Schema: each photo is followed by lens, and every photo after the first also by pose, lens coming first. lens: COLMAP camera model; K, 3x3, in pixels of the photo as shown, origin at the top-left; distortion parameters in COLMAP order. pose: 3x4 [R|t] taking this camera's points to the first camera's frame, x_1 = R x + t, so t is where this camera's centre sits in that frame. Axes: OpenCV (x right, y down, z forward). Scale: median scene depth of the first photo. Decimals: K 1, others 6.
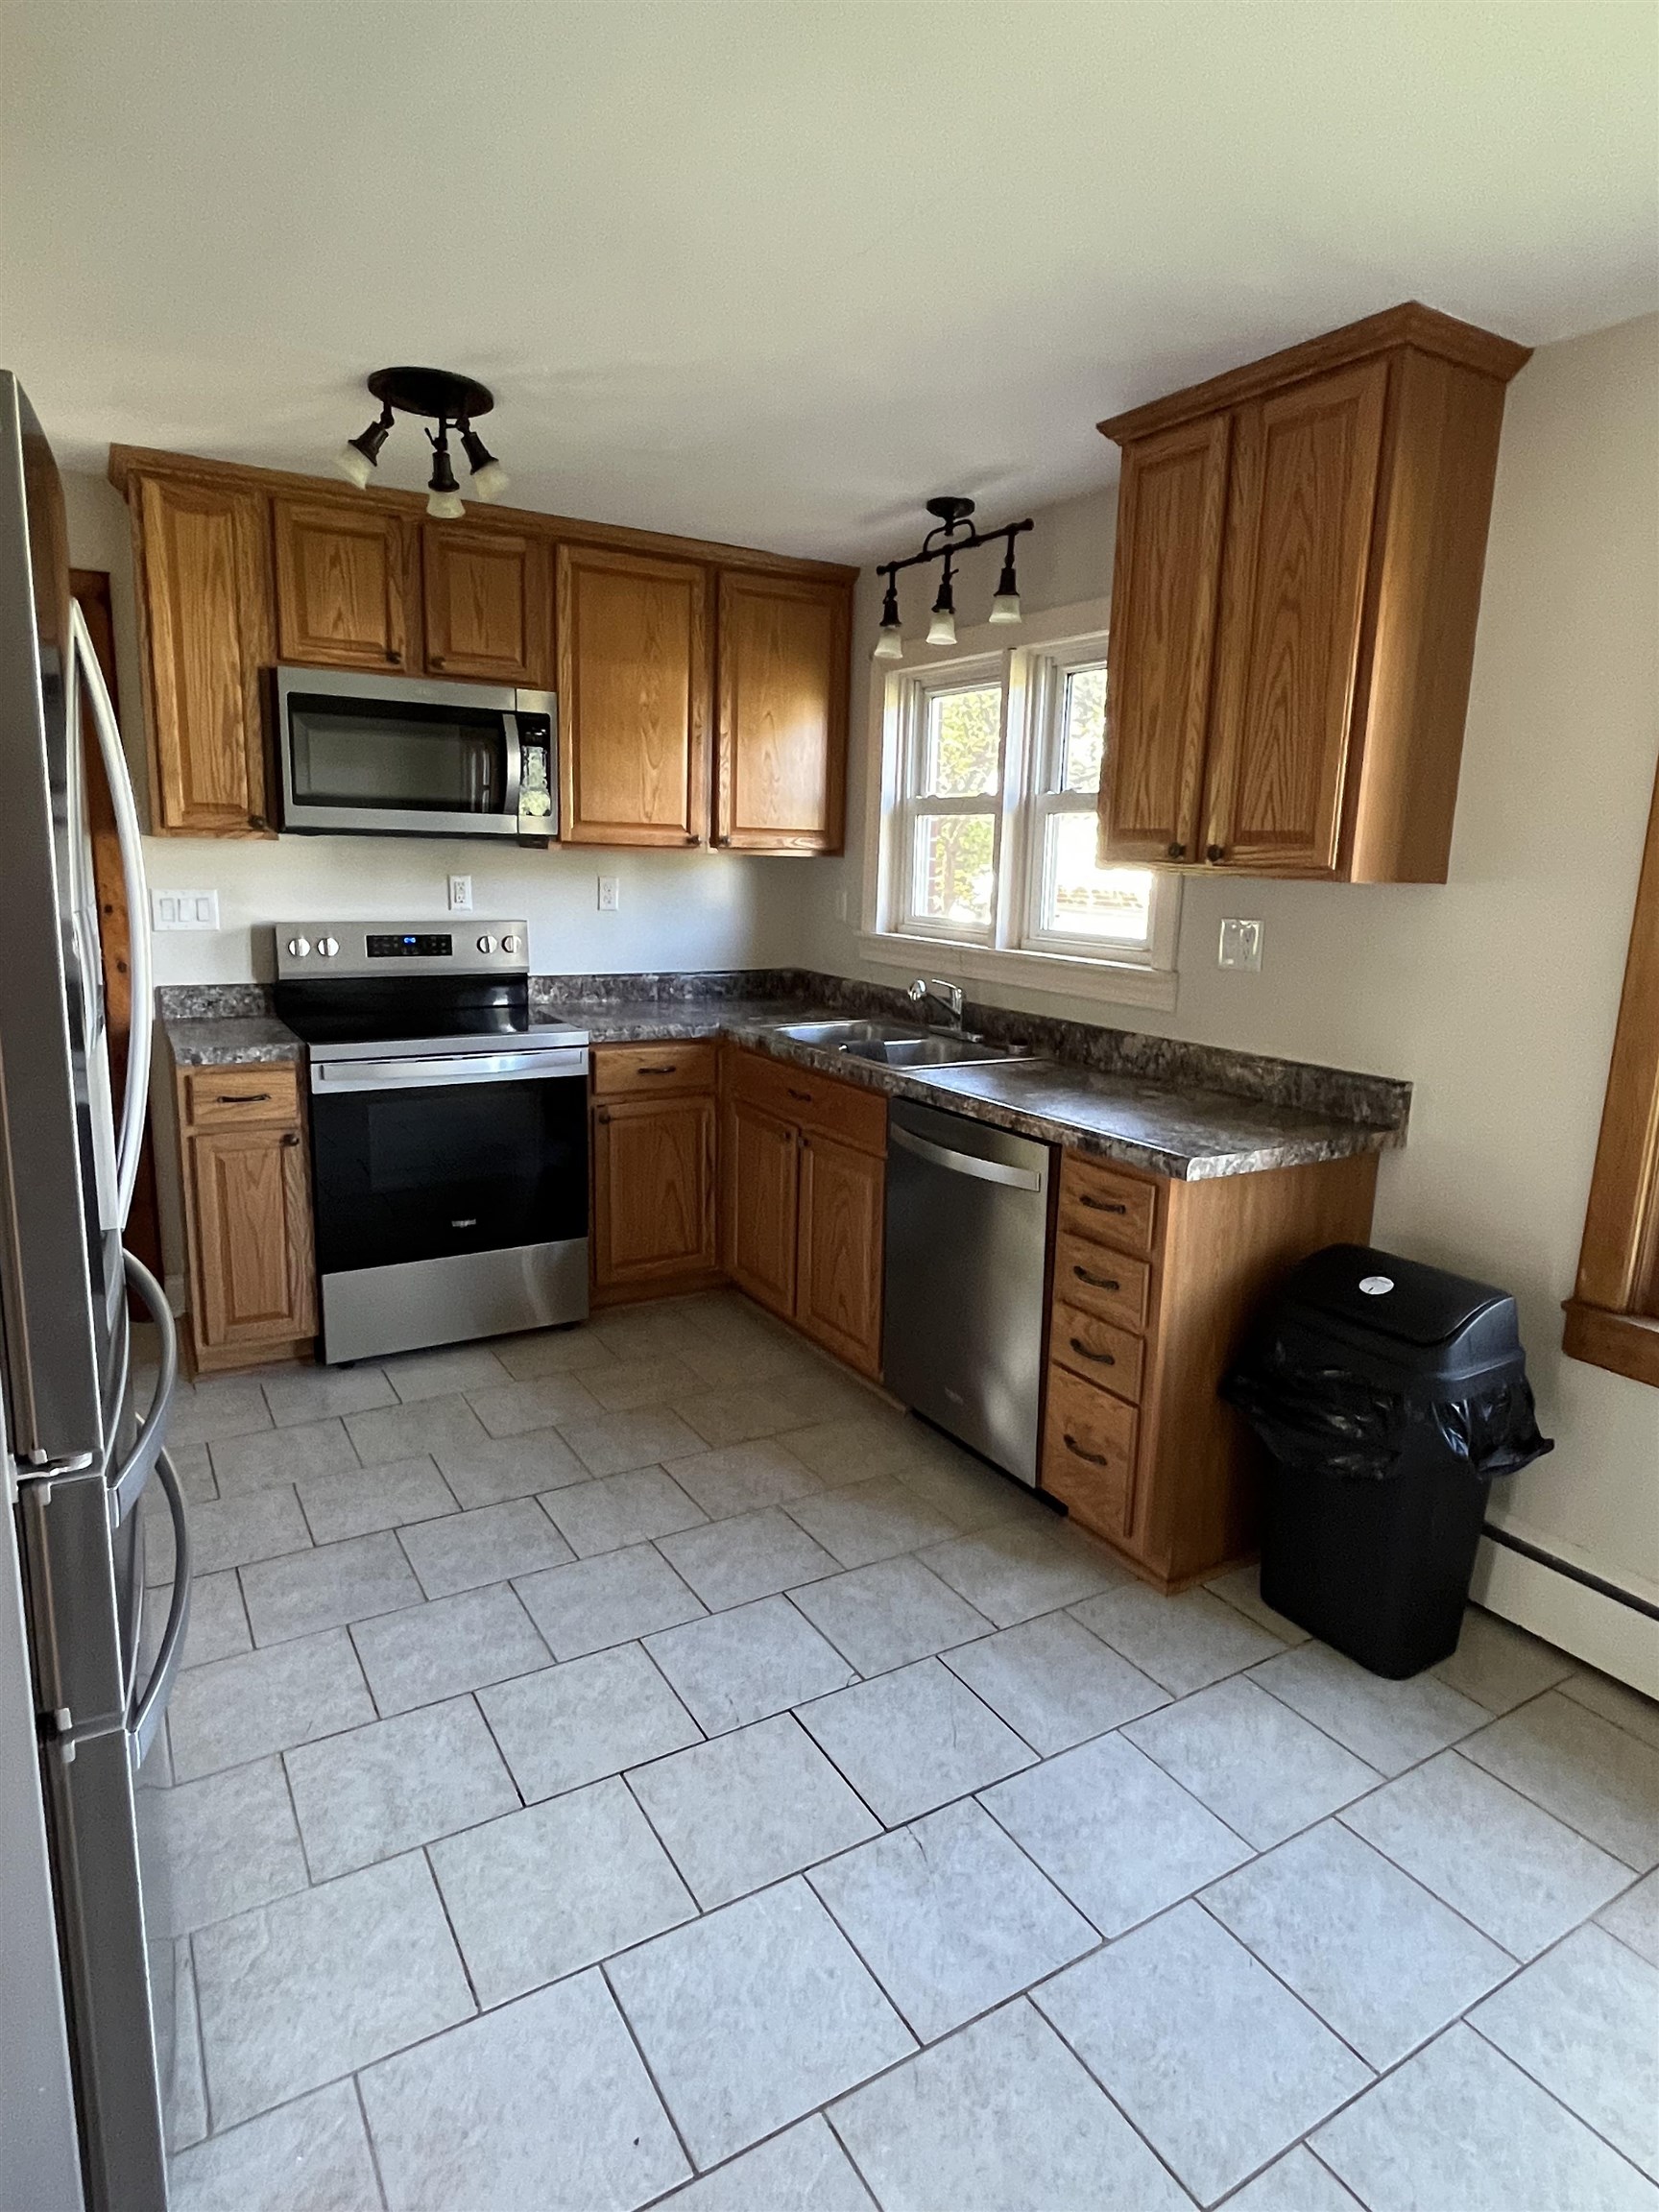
lens RADIAL K [[1223.8, 0, 829.5], [0, 1223.8, 1106.0], [0, 0, 1]] dist [-0.021318, -0.000544]
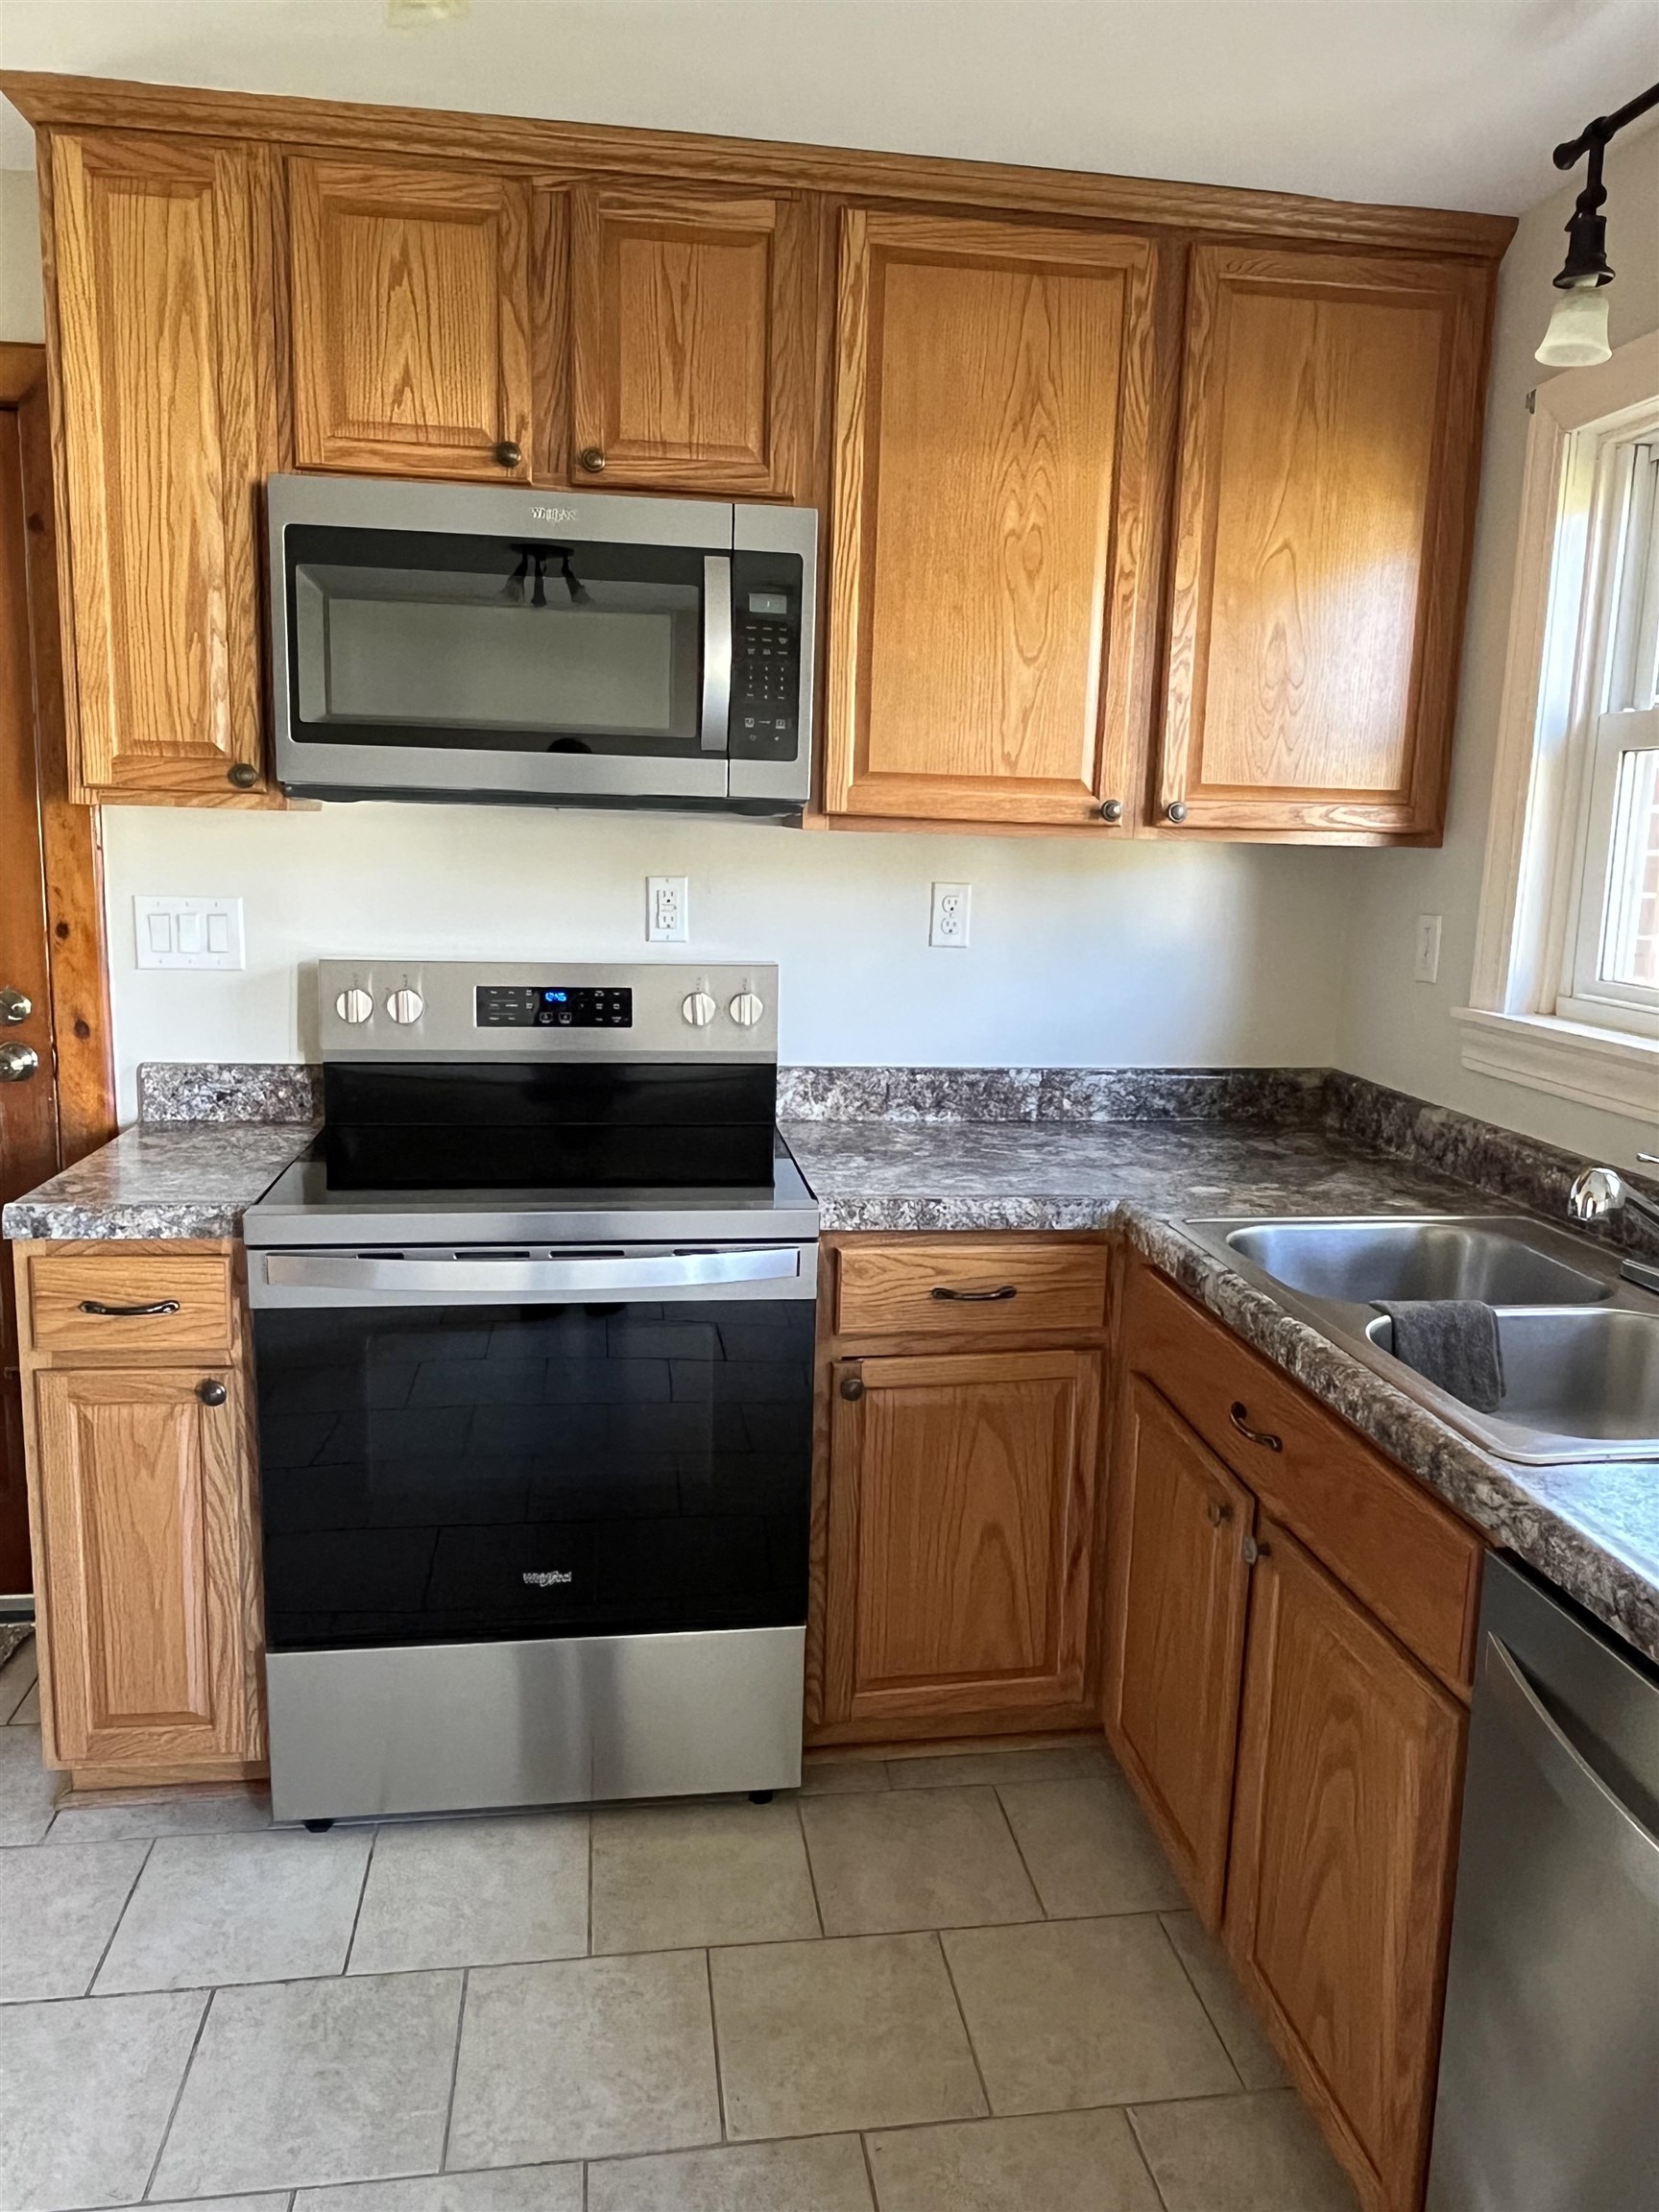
lens RADIAL K [[1538.1, 0, 829.5], [0, 1538.1, 1106.0], [0, 0, 1]] dist [-0.004236, -0.004414]
pose [[0.924425, 0.064374, -0.375893, 0.026580], [-0.078258, 0.996695, -0.021767, -0.085338], [0.373249, 0.049539, 0.926408, 0.432528]]
